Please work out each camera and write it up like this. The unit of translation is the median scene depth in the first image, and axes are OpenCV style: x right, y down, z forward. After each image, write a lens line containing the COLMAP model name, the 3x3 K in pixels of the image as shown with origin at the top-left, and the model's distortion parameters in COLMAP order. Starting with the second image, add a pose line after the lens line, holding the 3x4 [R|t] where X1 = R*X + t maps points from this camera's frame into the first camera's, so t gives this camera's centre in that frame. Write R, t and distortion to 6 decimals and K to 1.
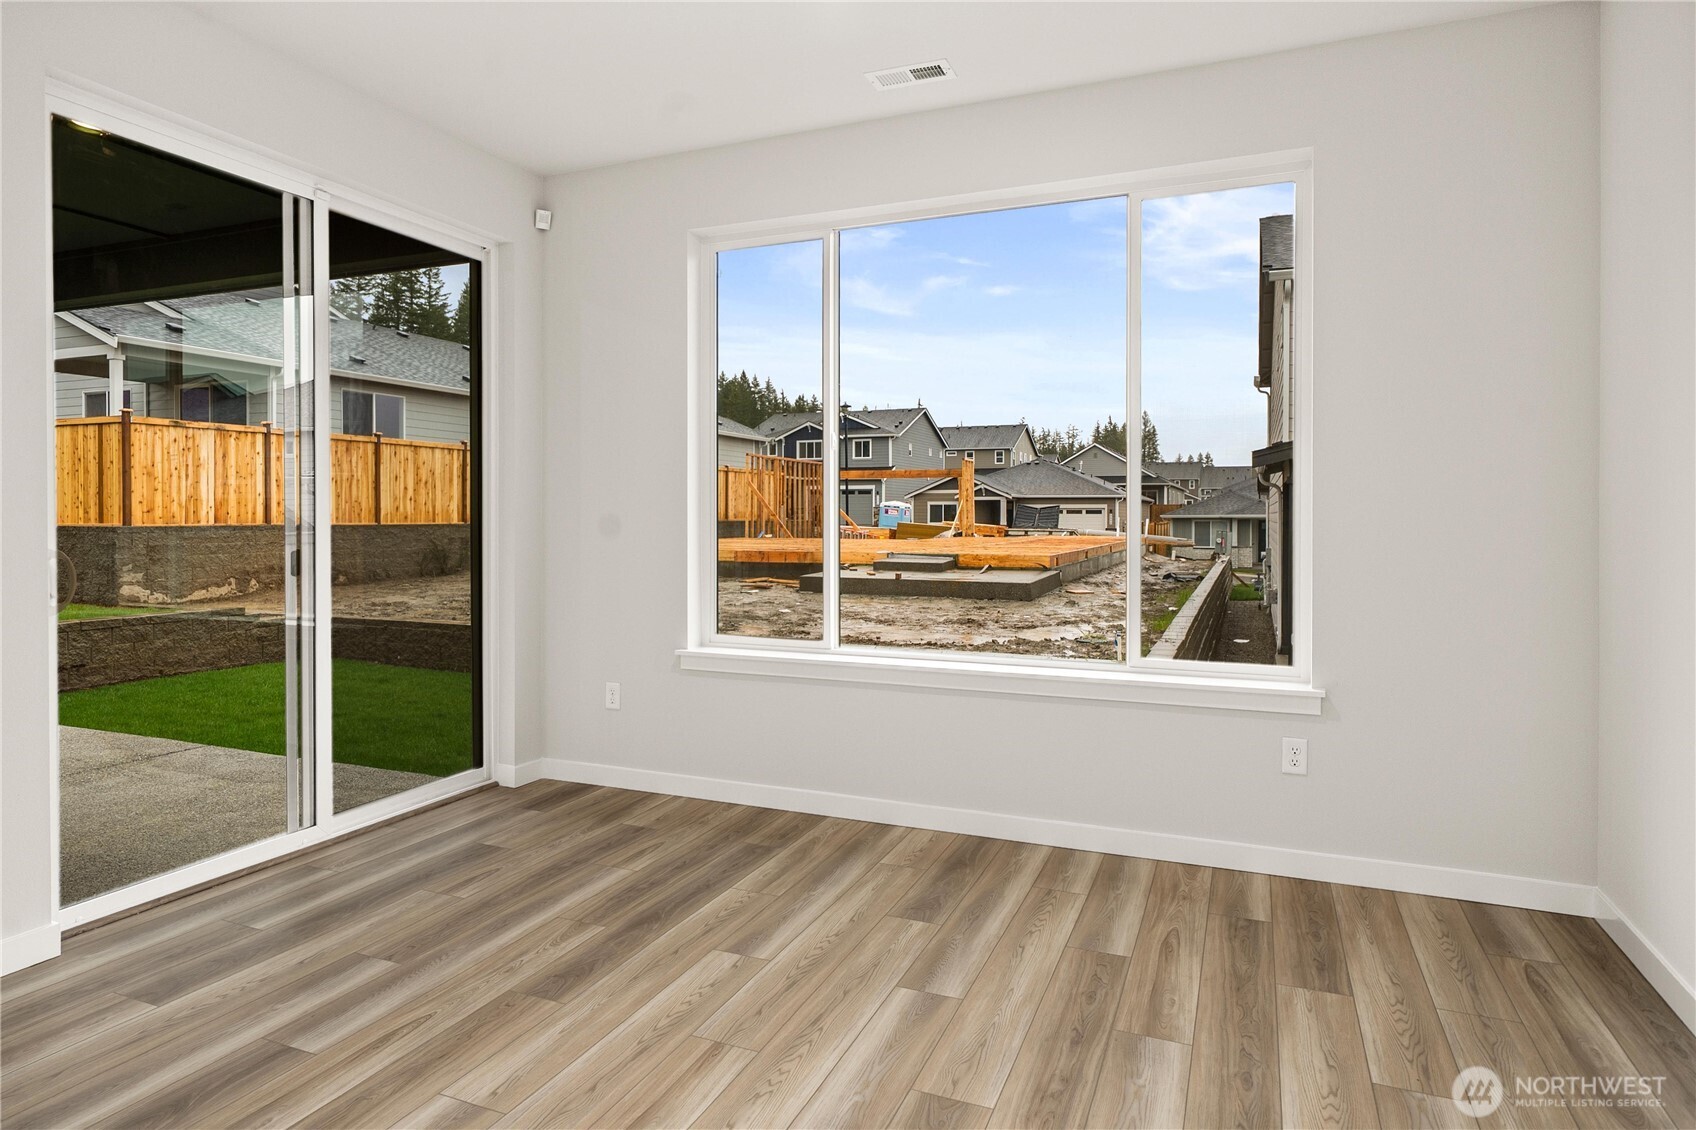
lens RADIAL K [[966.1, 0, 848.4], [0, 966.1, 523.0], [0, 0, 1]] dist [0.000642, 0.000370]
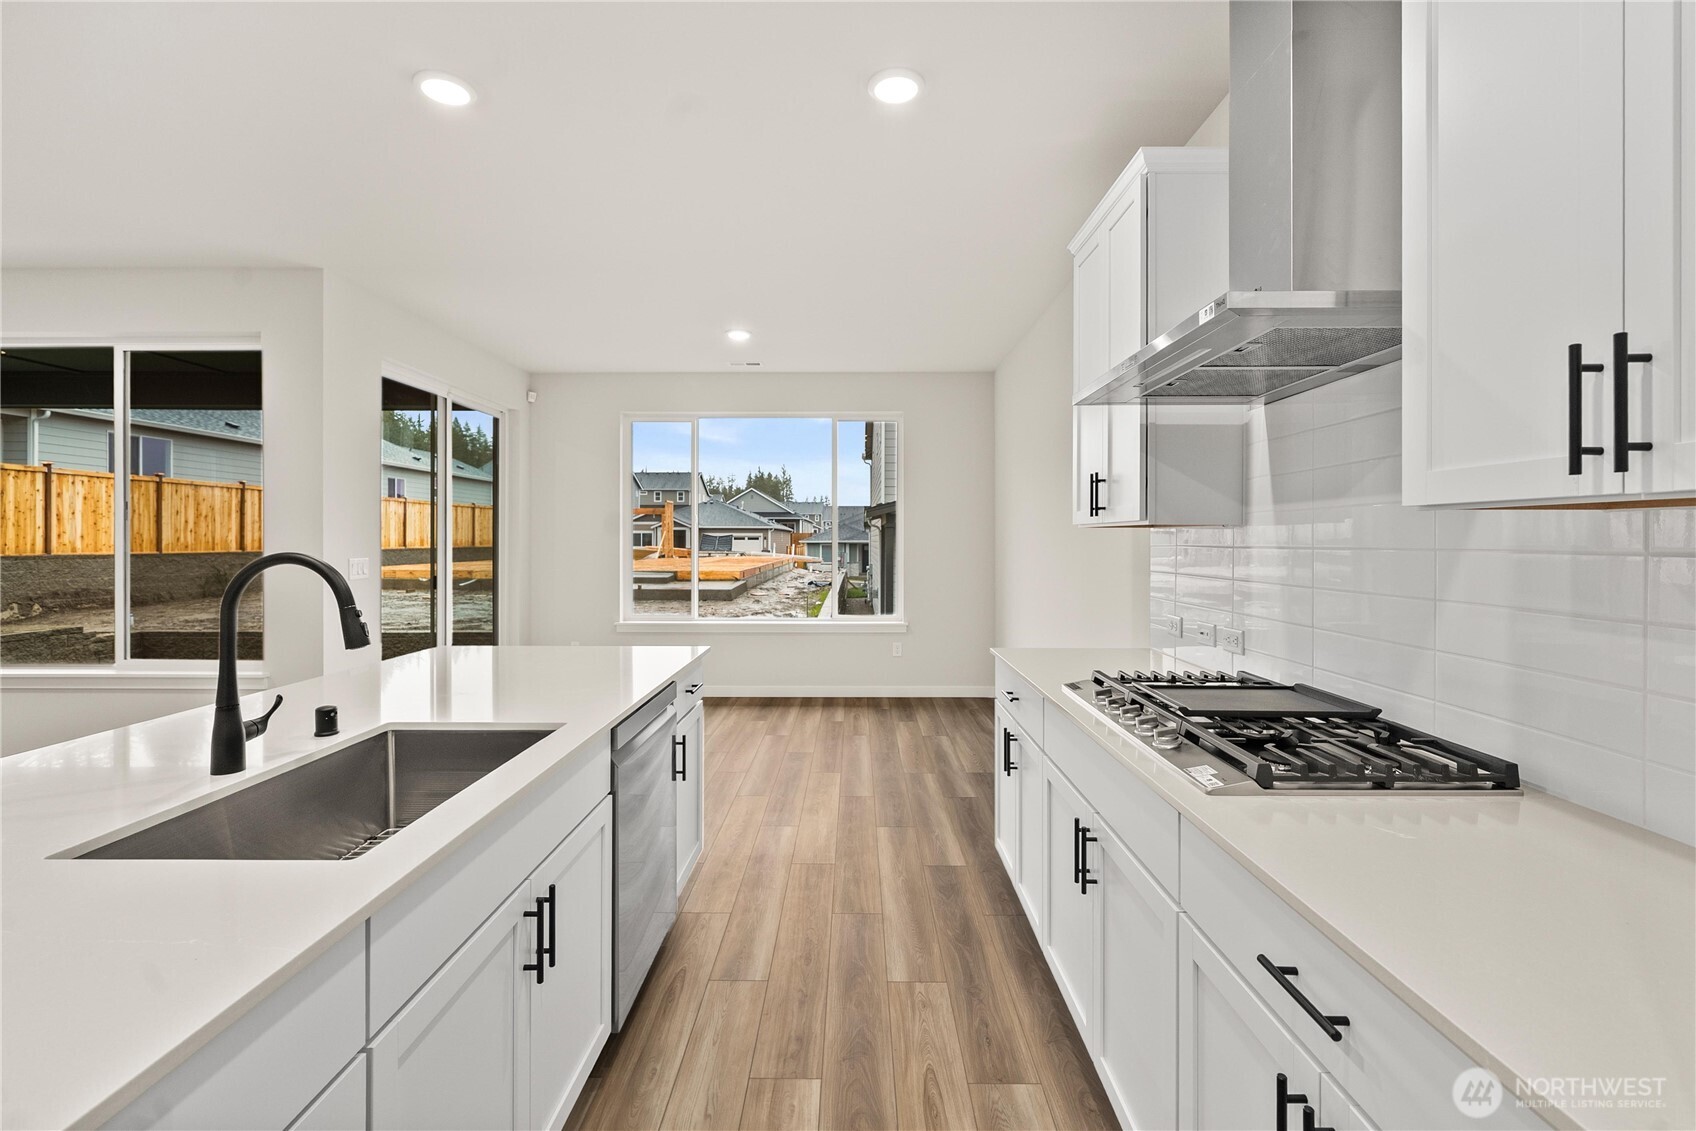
lens RADIAL K [[743.8, 0, 851.2], [0, 743.8, 542.0], [0, 0, 1]] dist [0.001962, 0.000326]
pose [[0.924974, -0.001627, 0.380028, -0.061708], [0.003408, 0.999986, -0.004014, -0.005283], [-0.380016, 0.005009, 0.924966, -0.120142]]
